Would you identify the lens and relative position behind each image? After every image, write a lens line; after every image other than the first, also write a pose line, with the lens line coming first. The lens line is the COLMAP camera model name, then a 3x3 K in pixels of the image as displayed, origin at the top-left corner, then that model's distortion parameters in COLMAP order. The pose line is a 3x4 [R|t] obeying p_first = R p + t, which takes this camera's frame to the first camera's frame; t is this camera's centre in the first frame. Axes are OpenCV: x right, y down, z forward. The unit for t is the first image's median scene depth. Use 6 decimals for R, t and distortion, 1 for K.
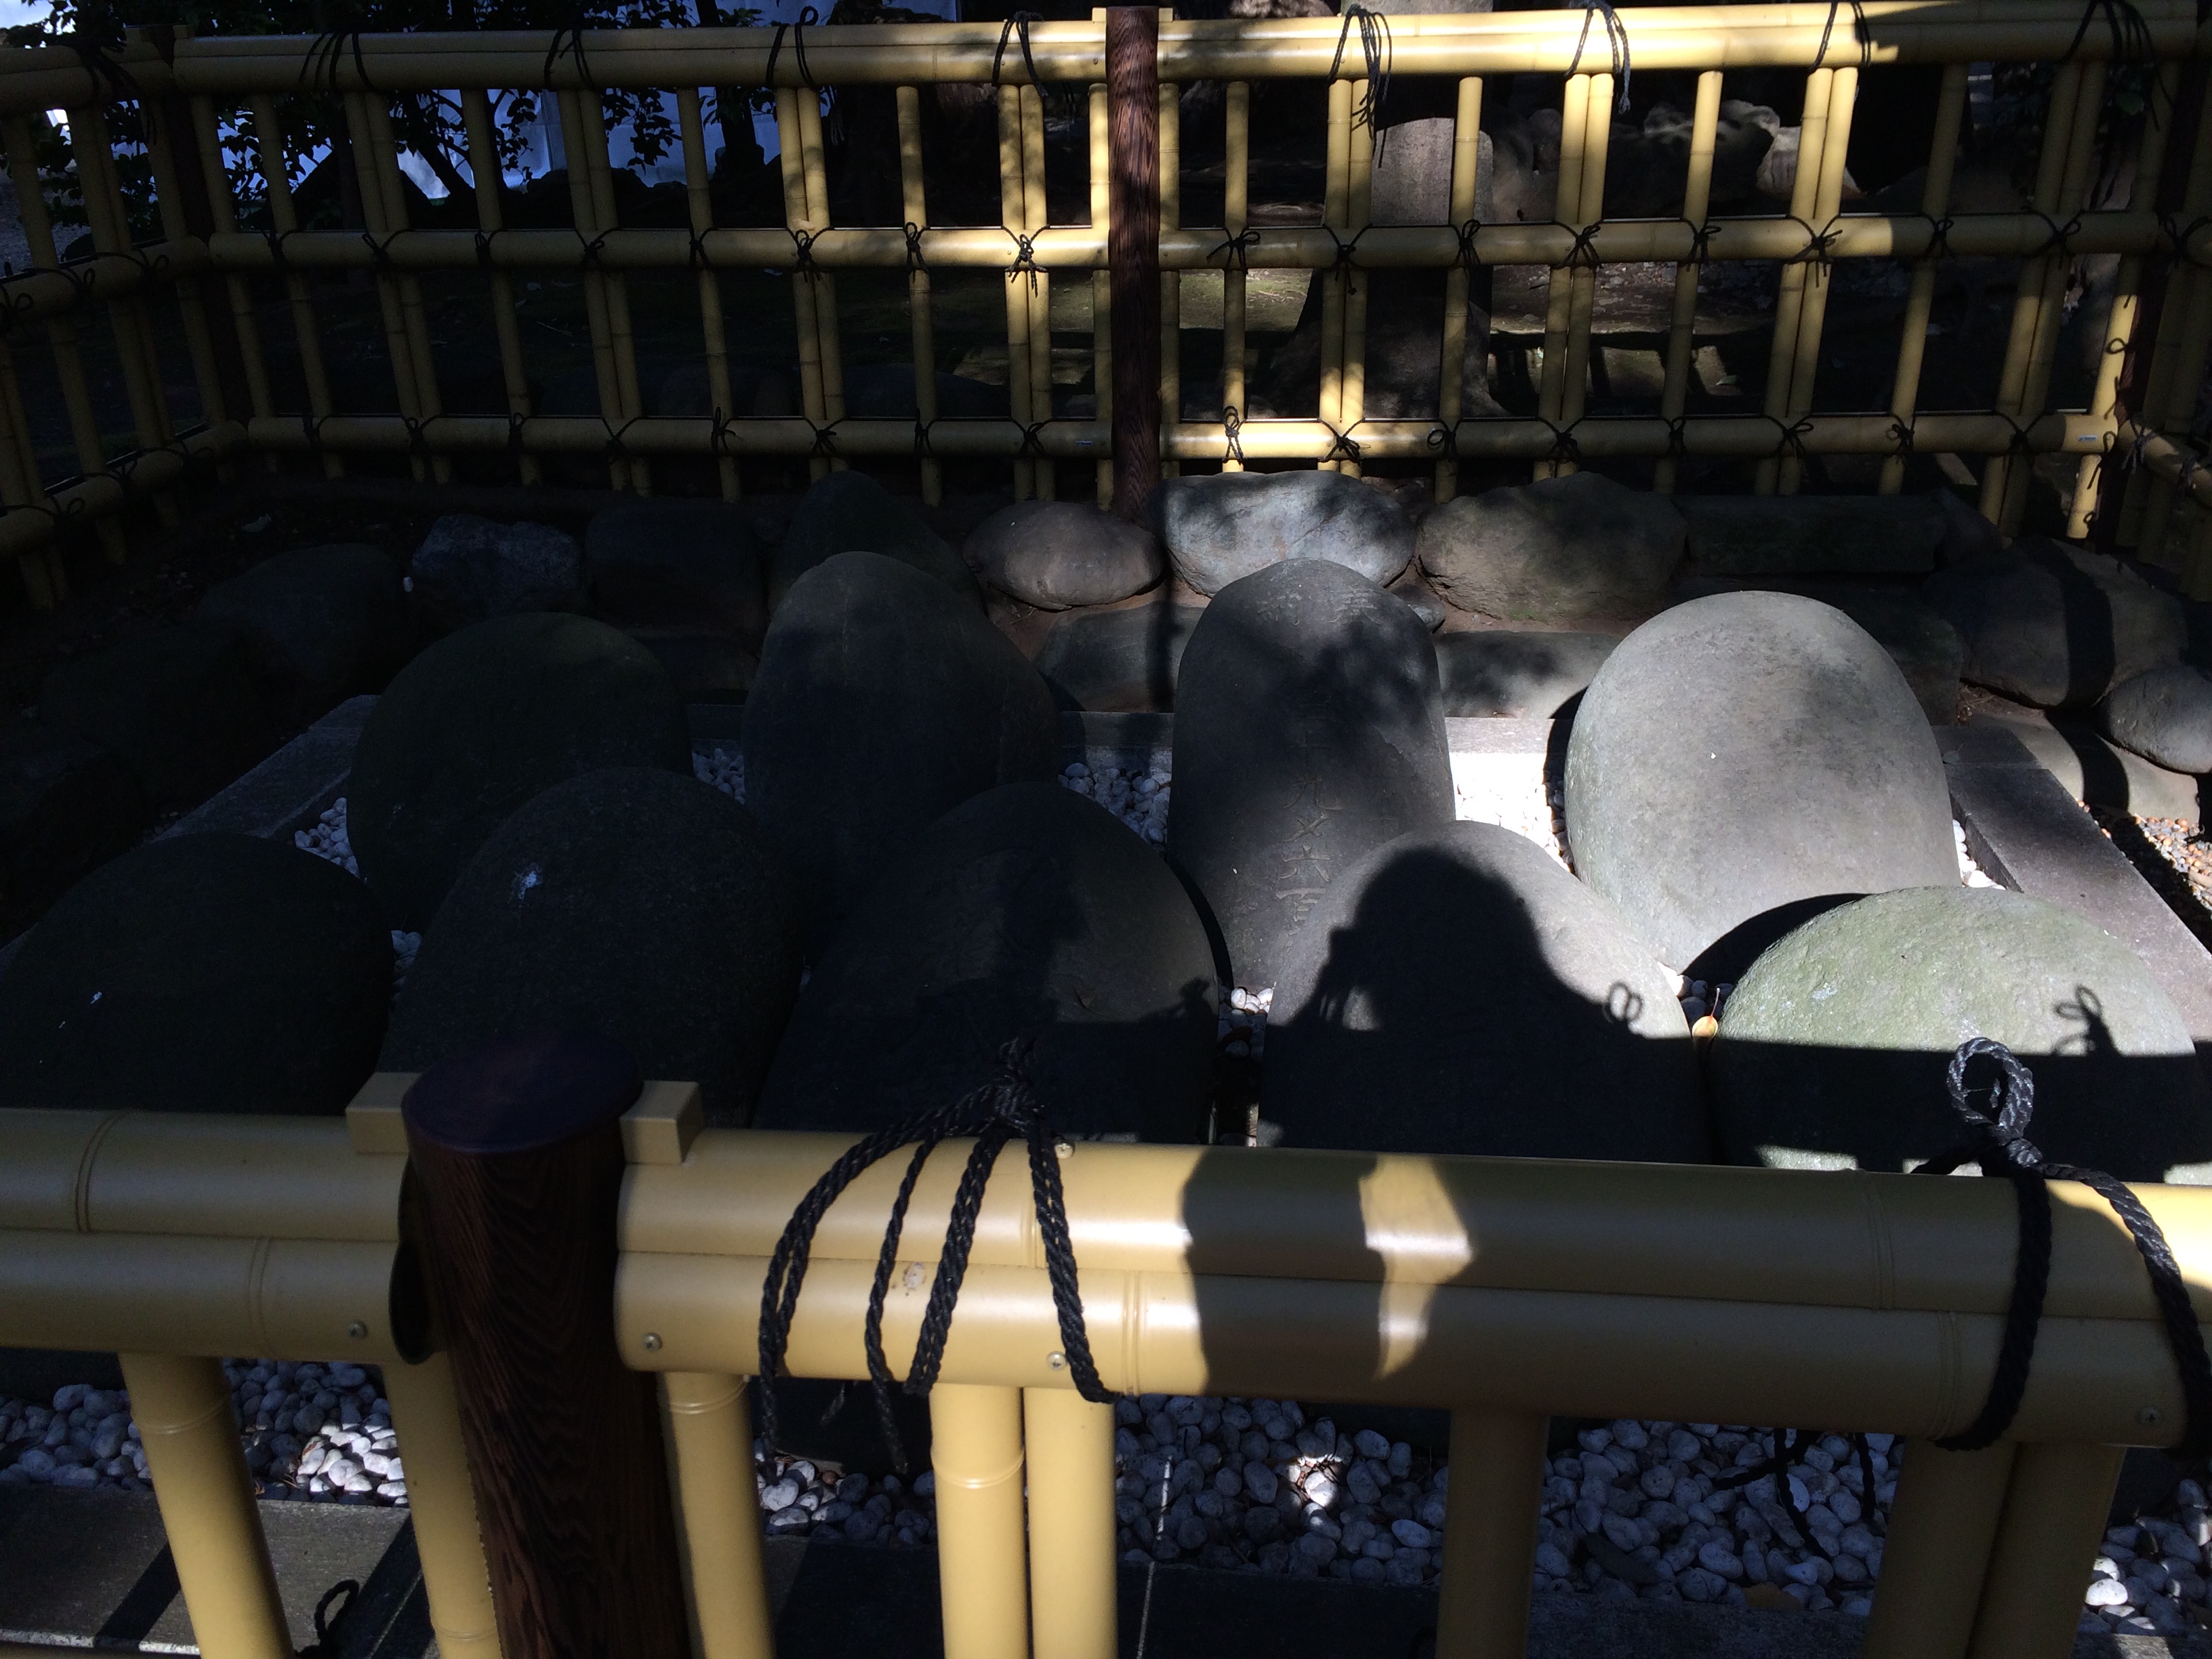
lens RADIAL K [[1885.6, 0, 1104.0], [0, 1885.6, 827.5], [0, 0, 1]] dist [0.090803, -0.146033]
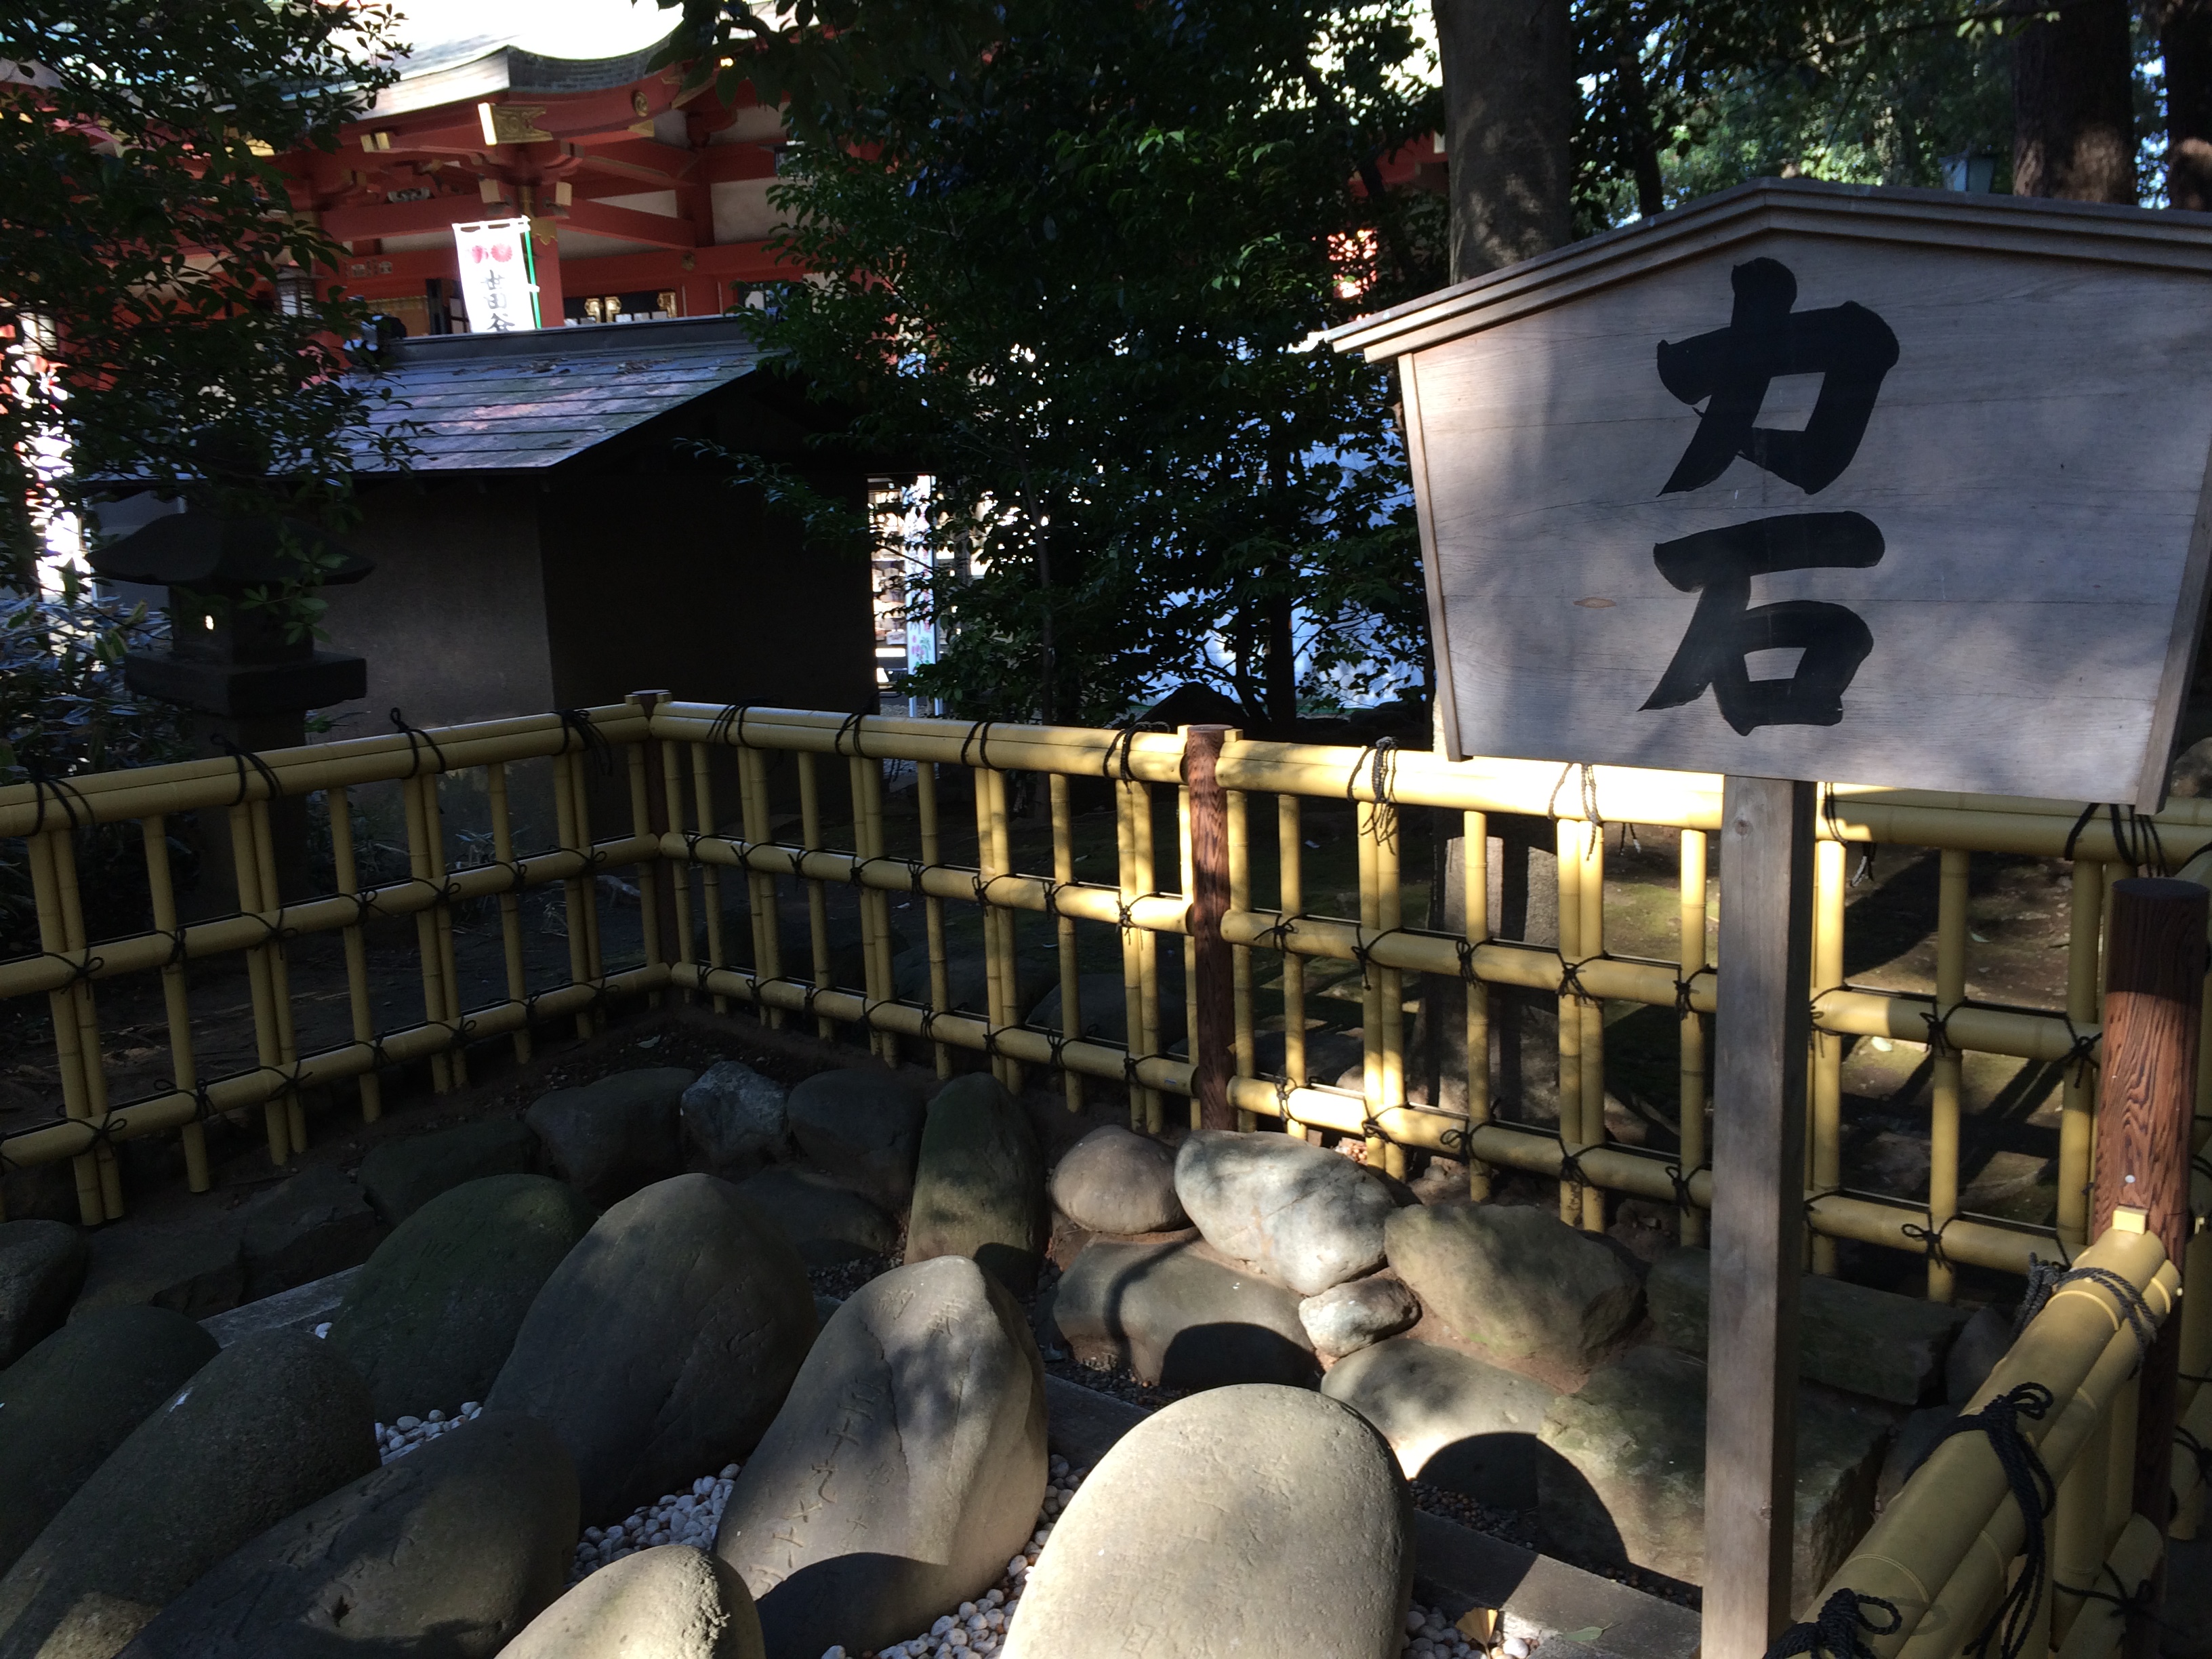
lens RADIAL K [[1885.6, 0, 1104.0], [0, 1885.6, 827.5], [0, 0, 1]] dist [0.090803, -0.146033]
pose [[0.829005, 0.088480, -0.552197, 0.577924], [-0.206838, 0.965898, -0.155755, -0.173785], [0.519584, 0.243337, 0.819035, 0.043126]]
